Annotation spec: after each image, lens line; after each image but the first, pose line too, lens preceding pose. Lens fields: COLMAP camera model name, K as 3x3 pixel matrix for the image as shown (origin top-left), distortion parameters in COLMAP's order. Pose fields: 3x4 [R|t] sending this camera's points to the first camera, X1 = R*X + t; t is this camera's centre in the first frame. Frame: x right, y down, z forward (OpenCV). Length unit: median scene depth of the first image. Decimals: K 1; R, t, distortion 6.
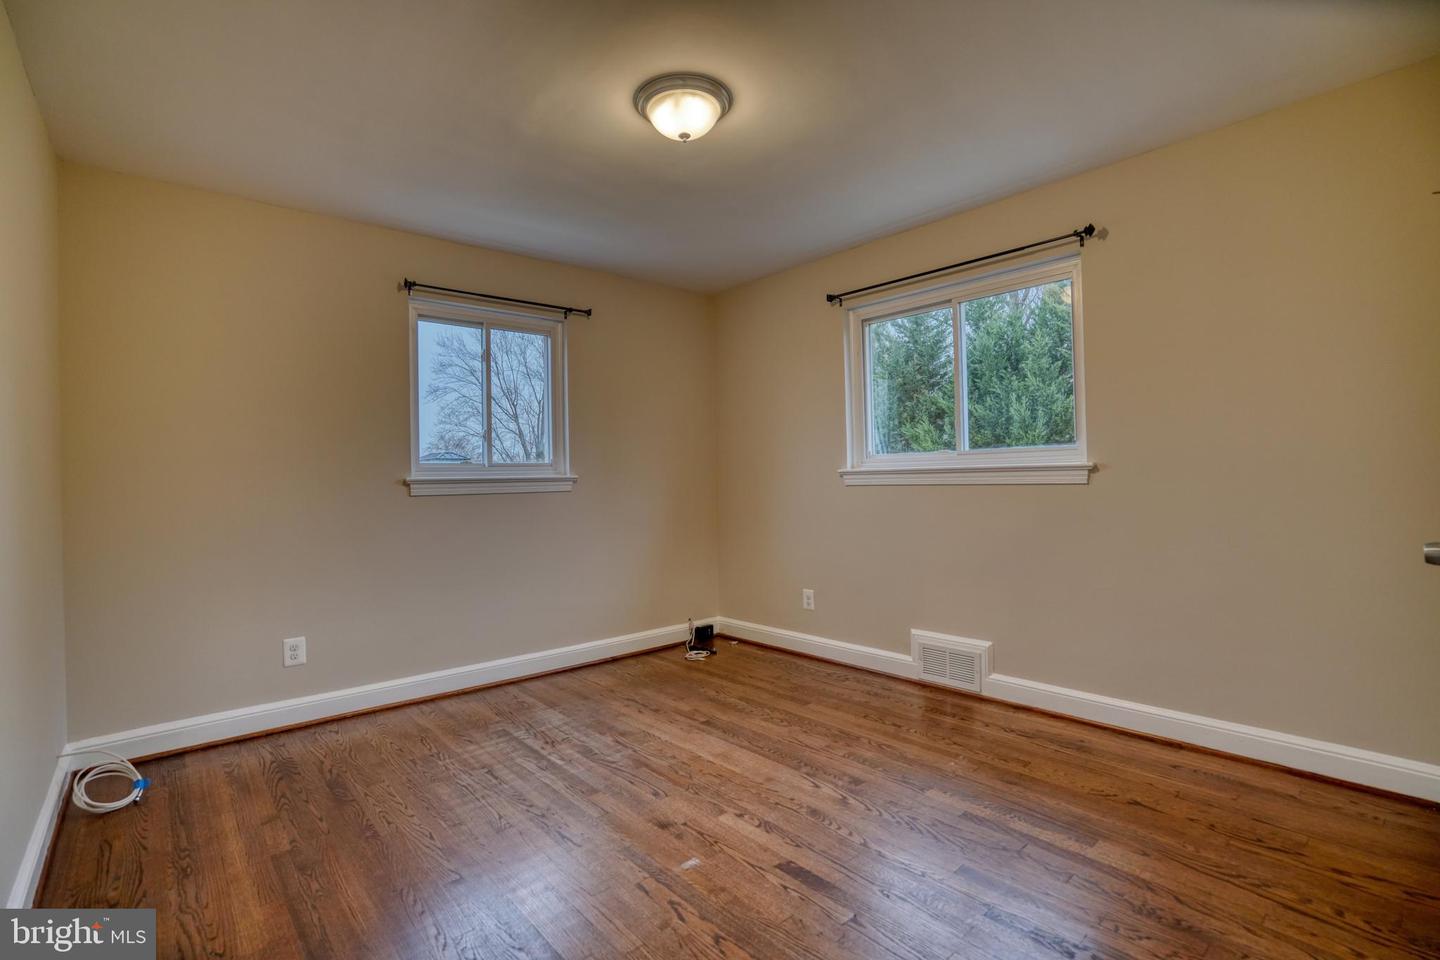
lens RADIAL K [[662.3, 0, 718.2], [0, 662.3, 480.5], [0, 0, 1]] dist [-0.061425, 0.025767]
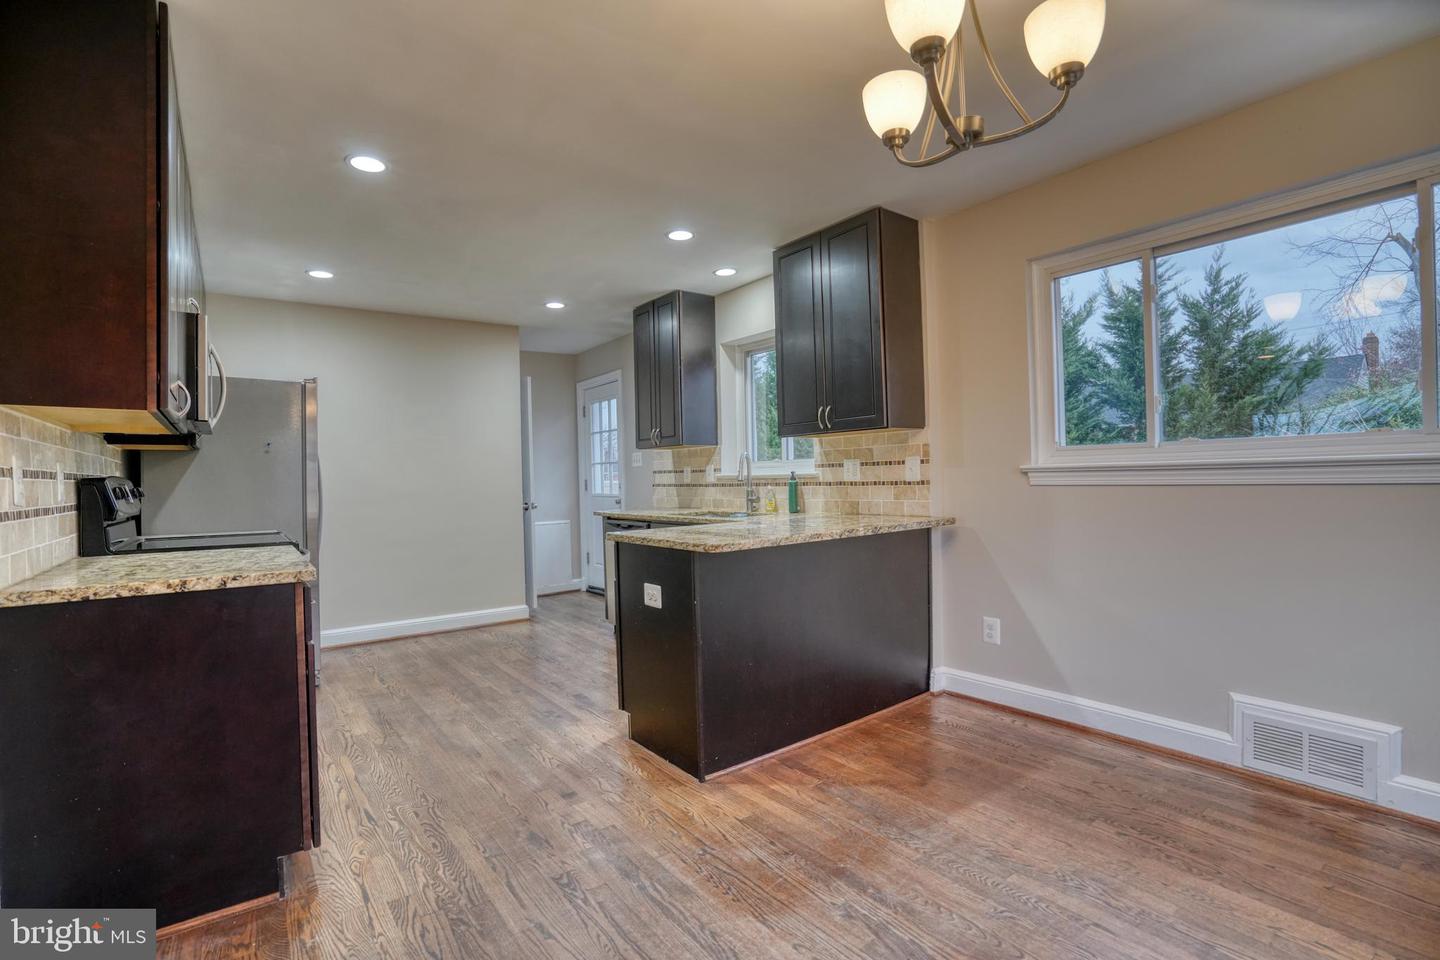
lens RADIAL K [[660.7, 0, 720.1], [0, 660.7, 481.3], [0, 0, 1]] dist [-0.061723, 0.023280]
pose [[0.997621, 0.003197, -0.068868, -0.229014], [-0.003034, 0.999992, 0.002461, 0.003398], [0.068875, -0.002246, 0.997623, 0.341968]]
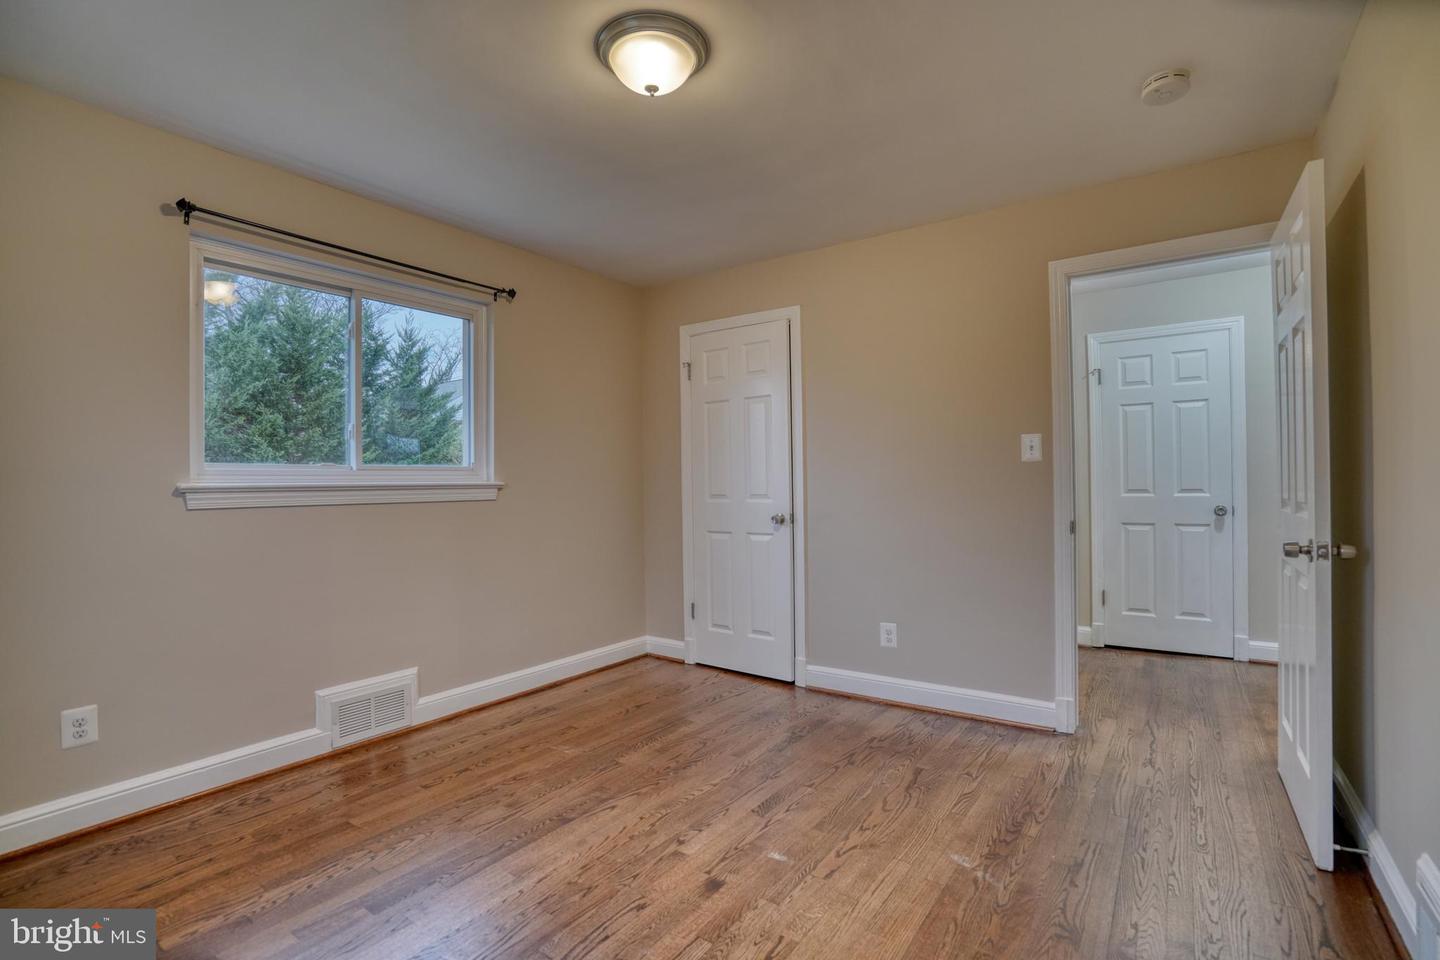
lens RADIAL K [[662.3, 0, 718.2], [0, 662.3, 480.5], [0, 0, 1]] dist [-0.061425, 0.025767]
pose [[-0.229630, 0.030431, 0.972802, -0.657398], [0.020524, 0.999440, -0.026419, 0.008370], [-0.973061, 0.013900, -0.230126, 0.828150]]
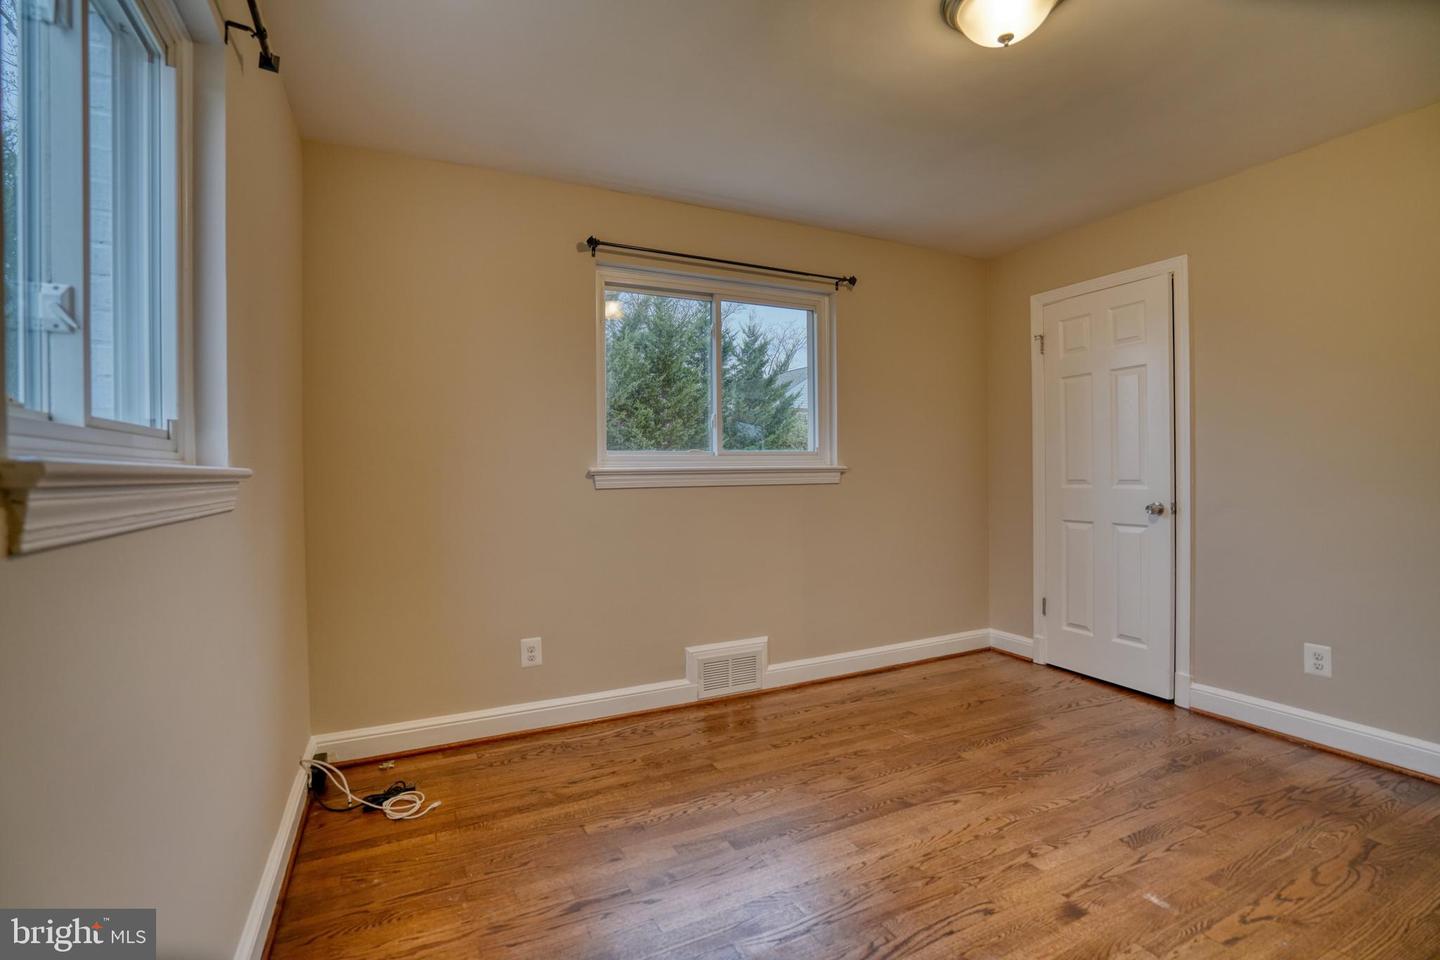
lens RADIAL K [[662.3, 0, 718.2], [0, 662.3, 480.5], [0, 0, 1]] dist [-0.061425, 0.025767]
pose [[0.256280, 0.007018, 0.966577, -0.658834], [0.009099, 0.999912, -0.009673, 0.008362], [-0.966560, 0.011274, 0.256194, 0.845239]]
